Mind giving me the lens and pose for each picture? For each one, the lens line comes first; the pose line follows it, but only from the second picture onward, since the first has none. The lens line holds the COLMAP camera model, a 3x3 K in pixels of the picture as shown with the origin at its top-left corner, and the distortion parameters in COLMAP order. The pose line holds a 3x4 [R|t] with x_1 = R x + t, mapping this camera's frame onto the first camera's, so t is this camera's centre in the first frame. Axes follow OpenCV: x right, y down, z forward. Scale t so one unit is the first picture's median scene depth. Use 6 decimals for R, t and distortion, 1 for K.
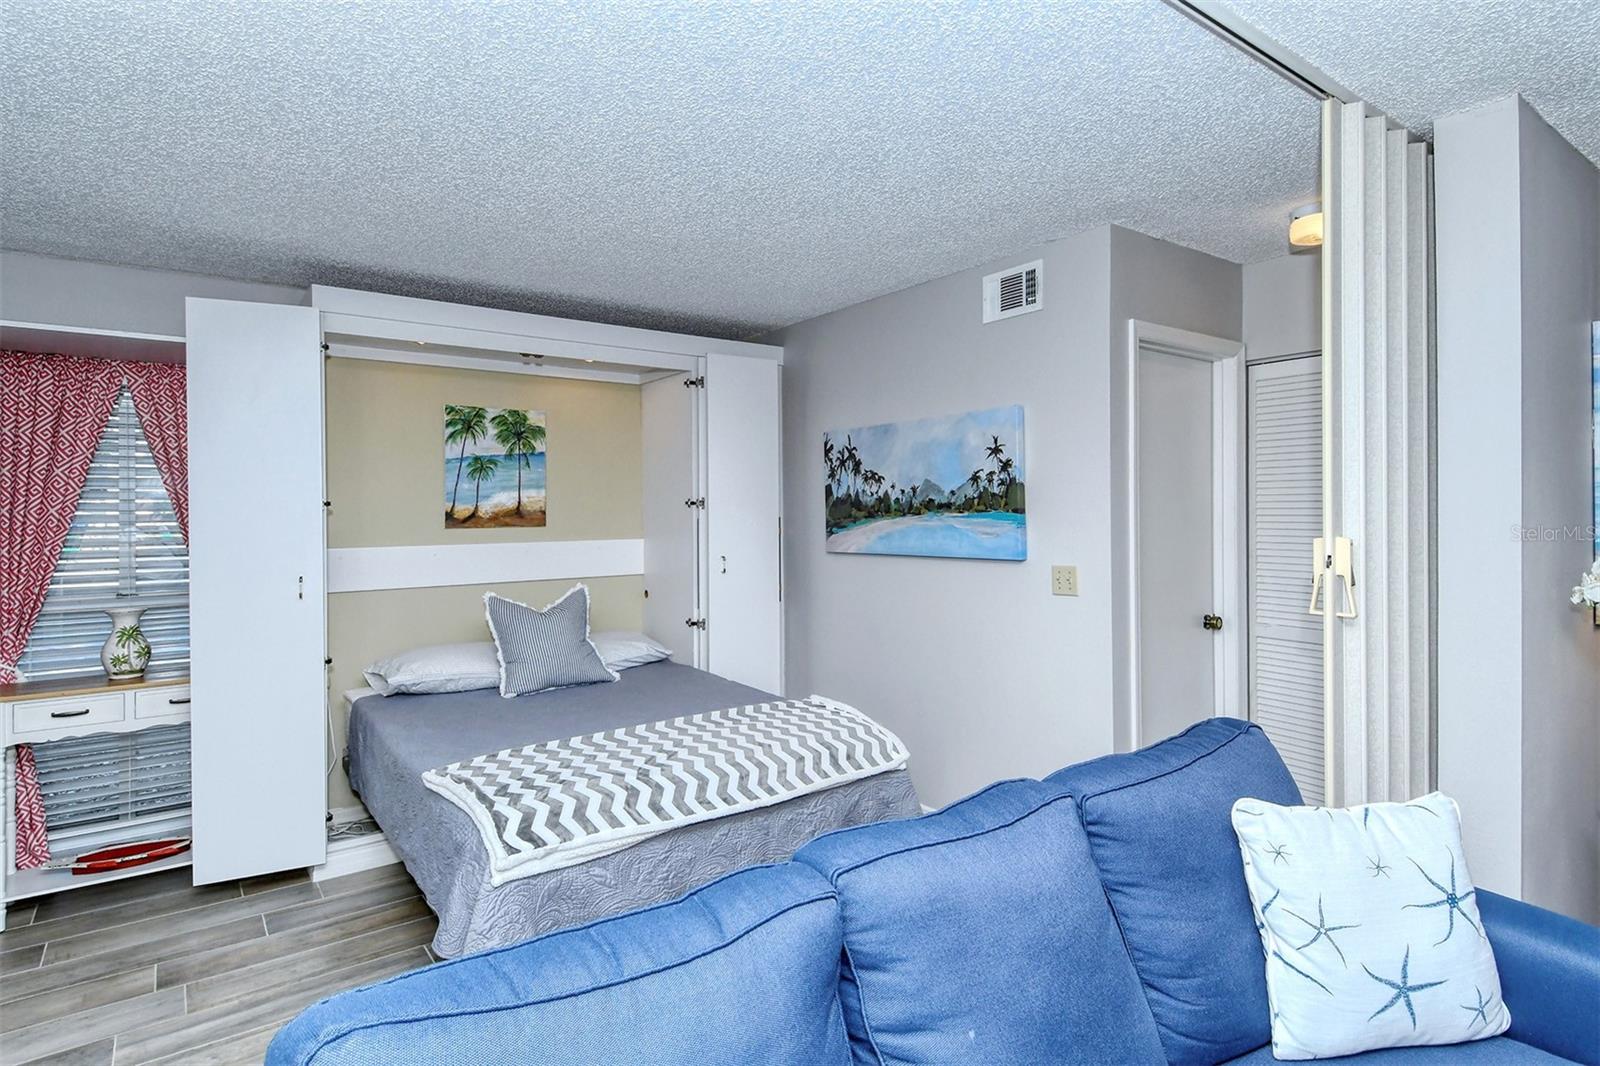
lens RADIAL K [[842.8, 0, 800.4], [0, 842.8, 526.1], [0, 0, 1]] dist [0.000609, -0.000174]
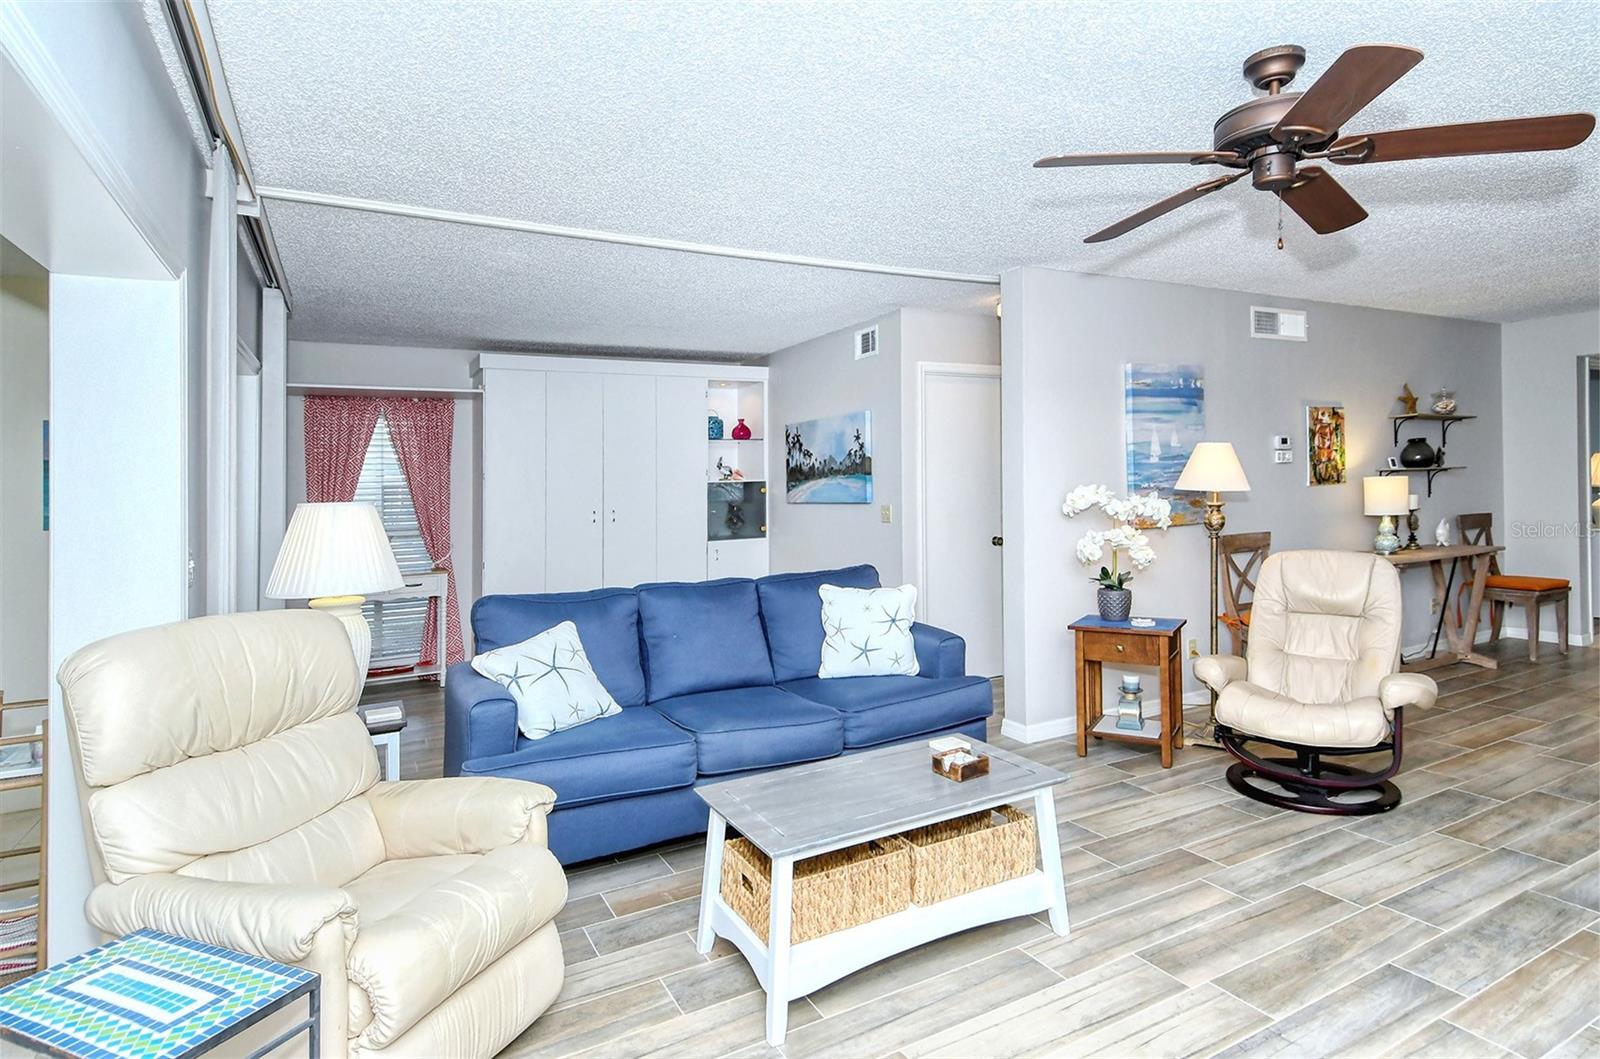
lens RADIAL K [[847.2, 0, 804.7], [0, 847.2, 470.9], [0, 0, 1]] dist [0.000023, 0.000001]
pose [[0.988819, -0.015821, -0.148281, 0.364559], [0.011488, 0.999483, -0.030032, 0.024623], [0.148680, 0.027993, 0.988489, -0.654102]]
